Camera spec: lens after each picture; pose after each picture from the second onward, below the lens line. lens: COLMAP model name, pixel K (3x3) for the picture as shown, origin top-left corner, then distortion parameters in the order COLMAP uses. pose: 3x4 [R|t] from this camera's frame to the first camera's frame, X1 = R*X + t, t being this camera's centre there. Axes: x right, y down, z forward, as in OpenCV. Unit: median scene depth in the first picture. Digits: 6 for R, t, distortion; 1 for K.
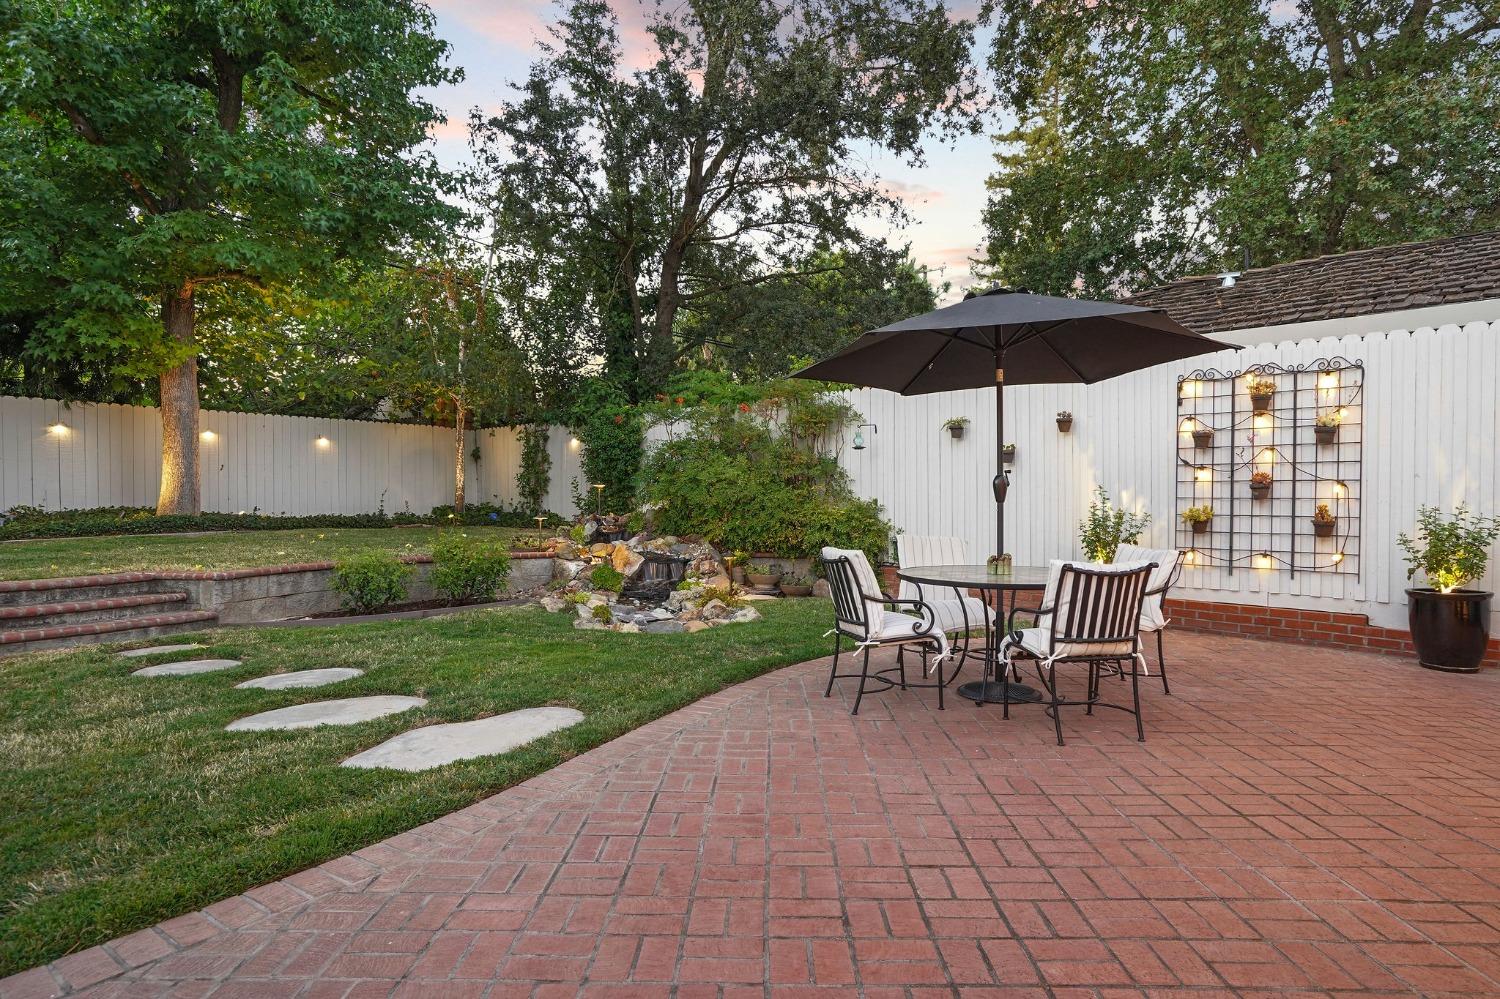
lens RADIAL K [[844.9, 0, 751.7], [0, 844.9, 508.1], [0, 0, 1]] dist [-0.048282, 0.046696]
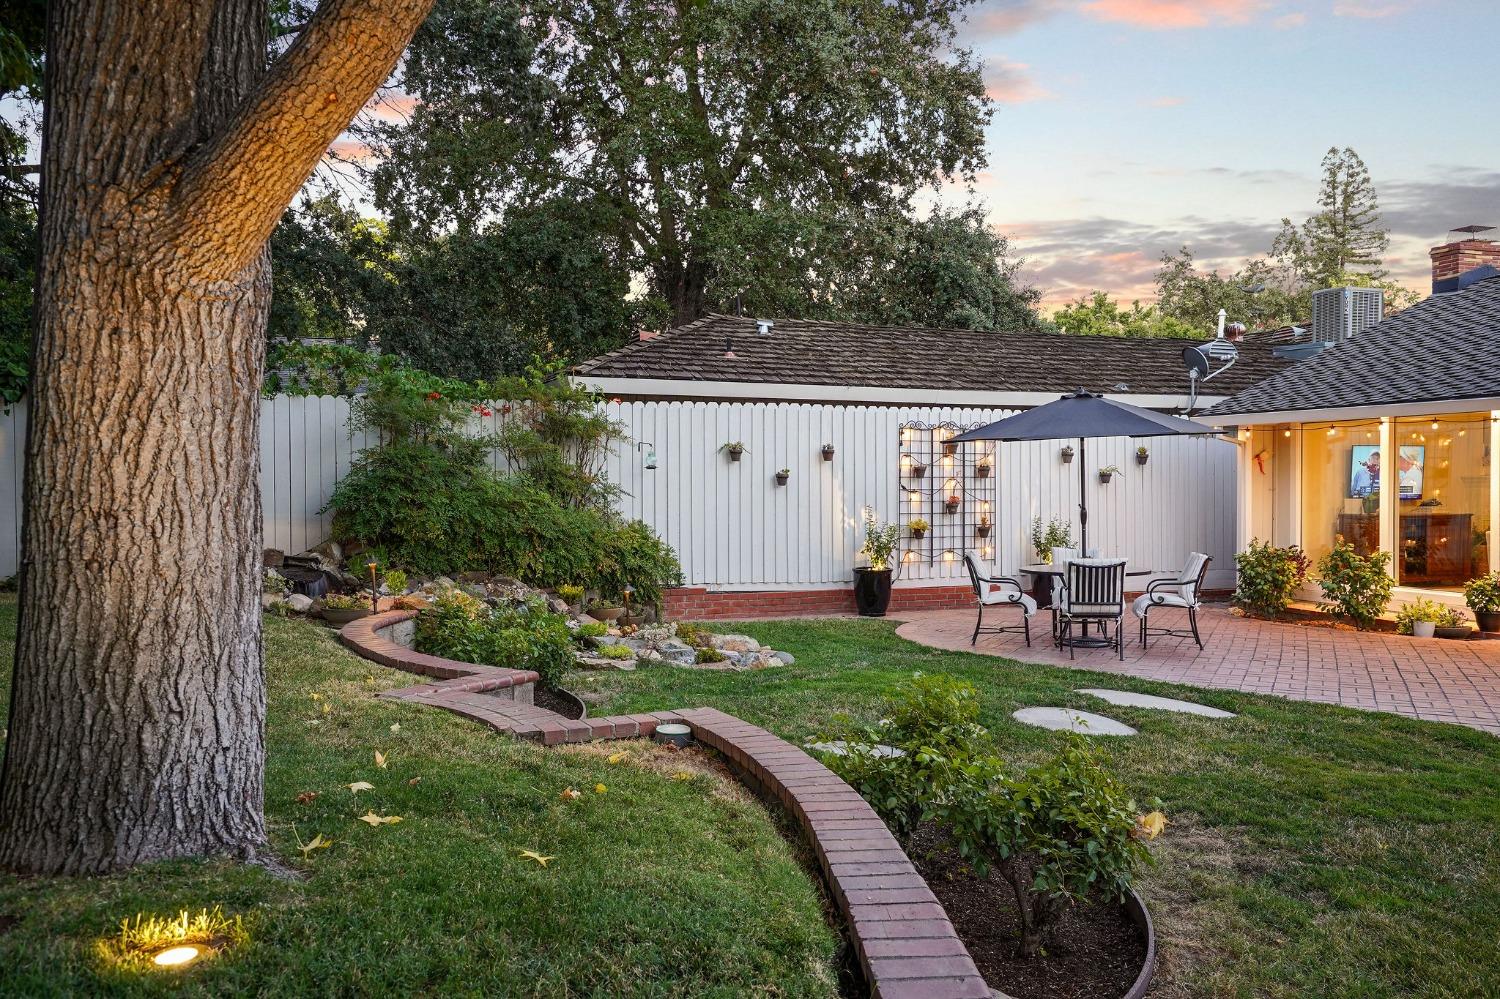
lens RADIAL K [[1183.0, 0, 751.4], [0, 1183.0, 507.2], [0, 0, 1]] dist [0.003262, 0.067518]
pose [[0.418053, -0.023079, 0.908129, -1.239214], [0.016527, 0.999705, 0.017799, -0.056367], [-0.908272, 0.007568, 0.418311, 0.386651]]
